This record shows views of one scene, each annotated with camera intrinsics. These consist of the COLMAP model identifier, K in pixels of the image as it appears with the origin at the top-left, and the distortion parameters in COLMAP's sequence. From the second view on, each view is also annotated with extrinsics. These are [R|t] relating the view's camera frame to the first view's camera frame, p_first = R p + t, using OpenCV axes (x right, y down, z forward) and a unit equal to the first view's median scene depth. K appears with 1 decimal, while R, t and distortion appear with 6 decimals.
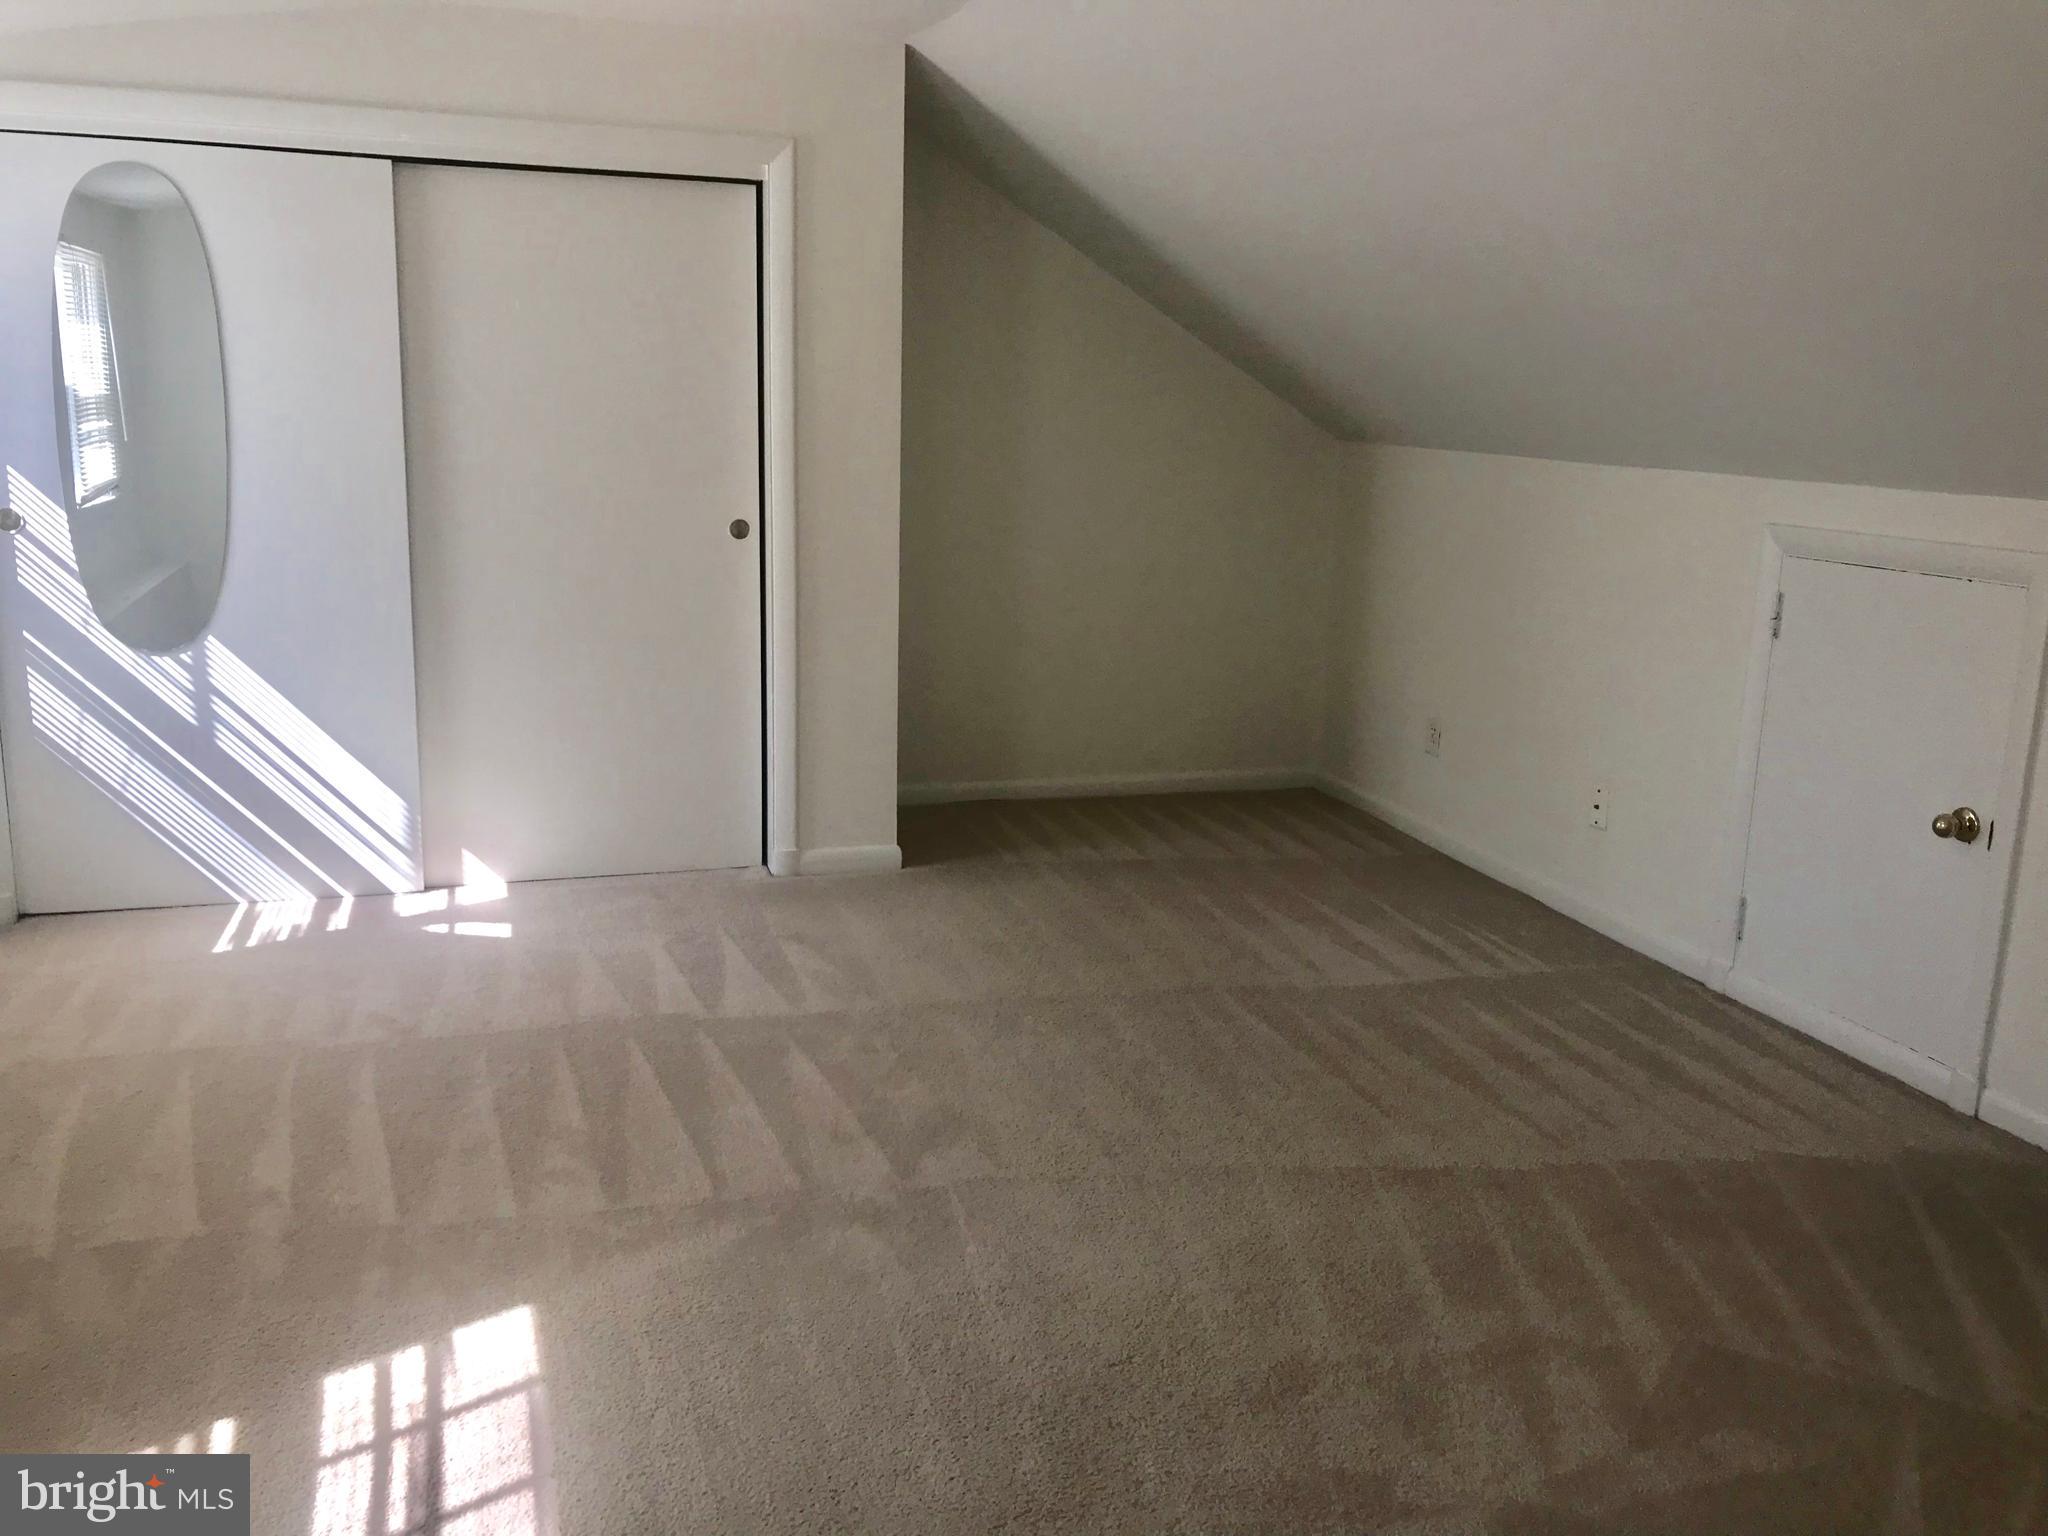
lens RADIAL K [[1813.3, 0, 1026.1], [0, 1813.3, 748.4], [0, 0, 1]] dist [0.096348, -0.030578]
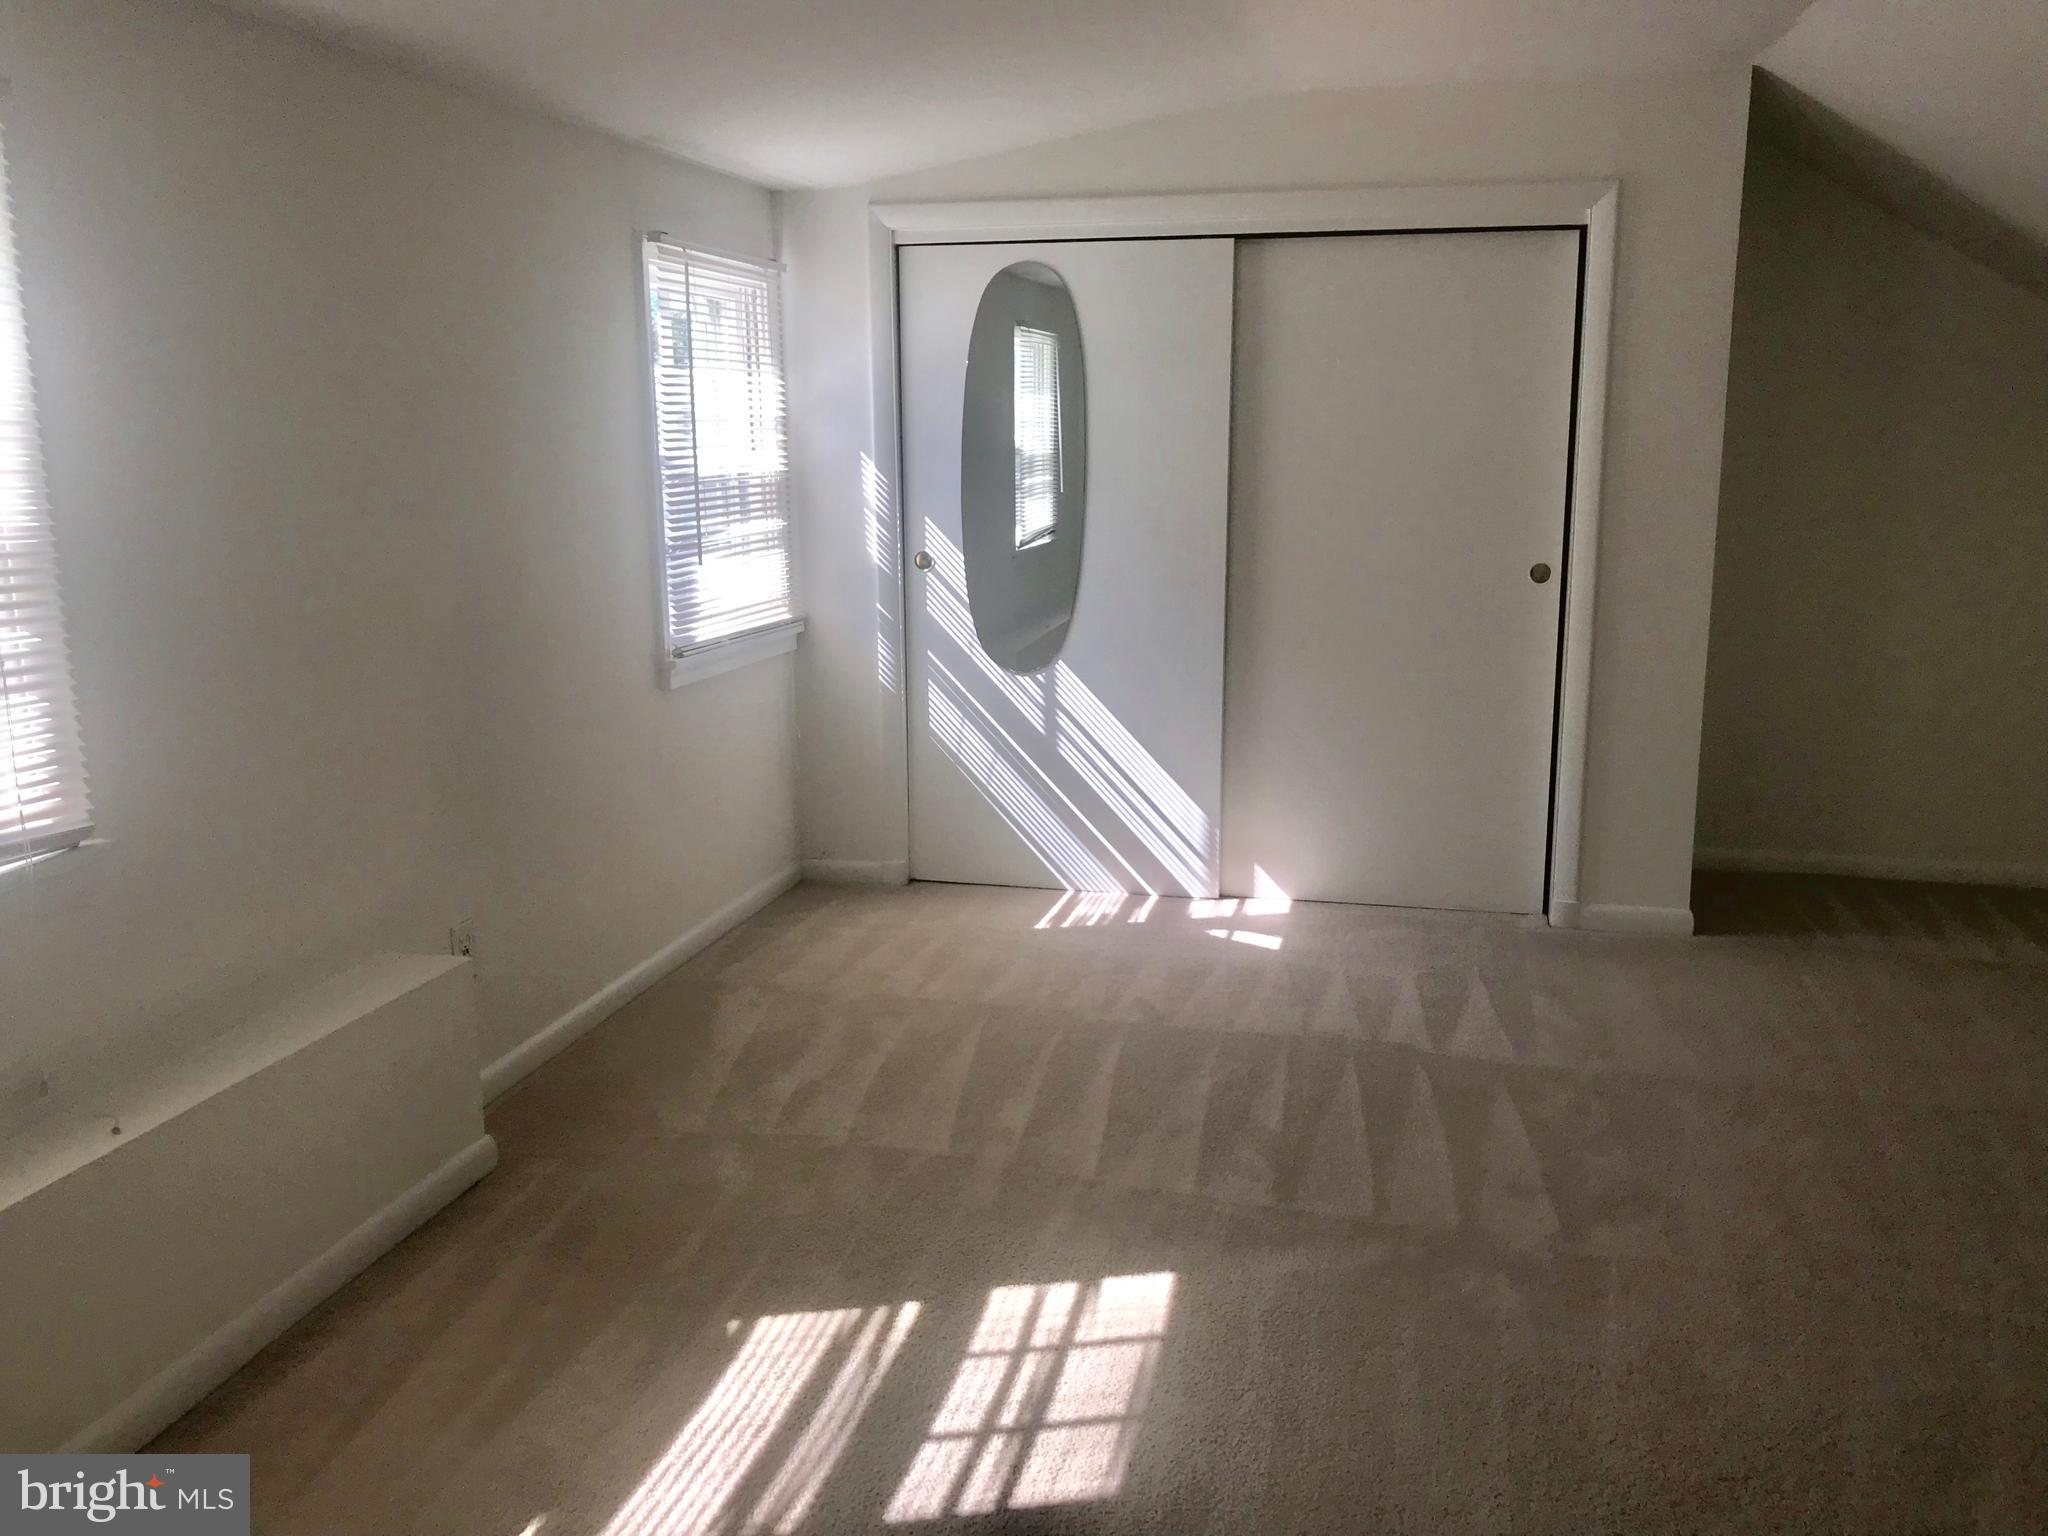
lens RADIAL K [[1813.3, 0, 1043.1], [0, 1813.3, 777.0], [0, 0, 1]] dist [0.096348, -0.030578]
pose [[0.863724, 0.078667, -0.497787, 0.132204], [-0.081608, 0.996538, 0.015886, -0.004433], [0.497314, 0.026903, 0.867154, -0.001561]]
